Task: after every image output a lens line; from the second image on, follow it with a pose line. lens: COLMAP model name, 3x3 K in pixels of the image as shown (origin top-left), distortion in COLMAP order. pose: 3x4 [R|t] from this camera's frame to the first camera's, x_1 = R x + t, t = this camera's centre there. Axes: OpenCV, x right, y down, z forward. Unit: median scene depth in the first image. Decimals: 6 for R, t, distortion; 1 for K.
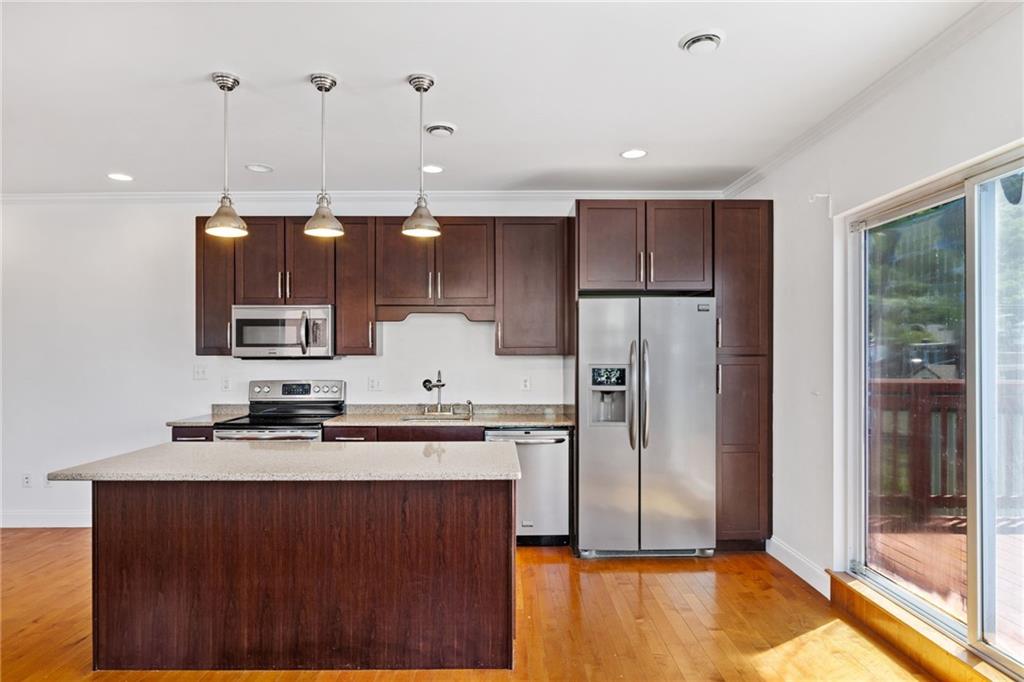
lens RADIAL K [[591.8, 0, 509.7], [0, 591.8, 348.1], [0, 0, 1]] dist [-0.003320, -0.000652]
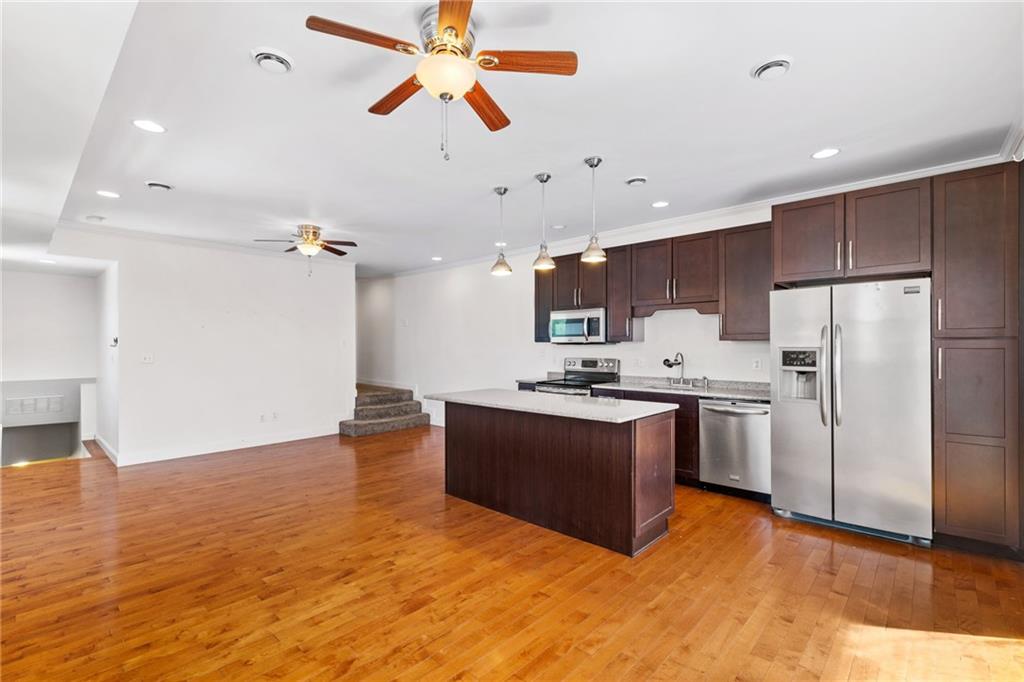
lens RADIAL K [[460.7, 0, 512.0], [0, 460.7, 341.0], [0, 0, 1]] dist [-0.001559, -0.000604]
pose [[0.726343, -0.007462, -0.687292, 0.355561], [0.010852, 0.999941, 0.000612, 0.008234], [0.687247, -0.007903, 0.726381, -0.006597]]
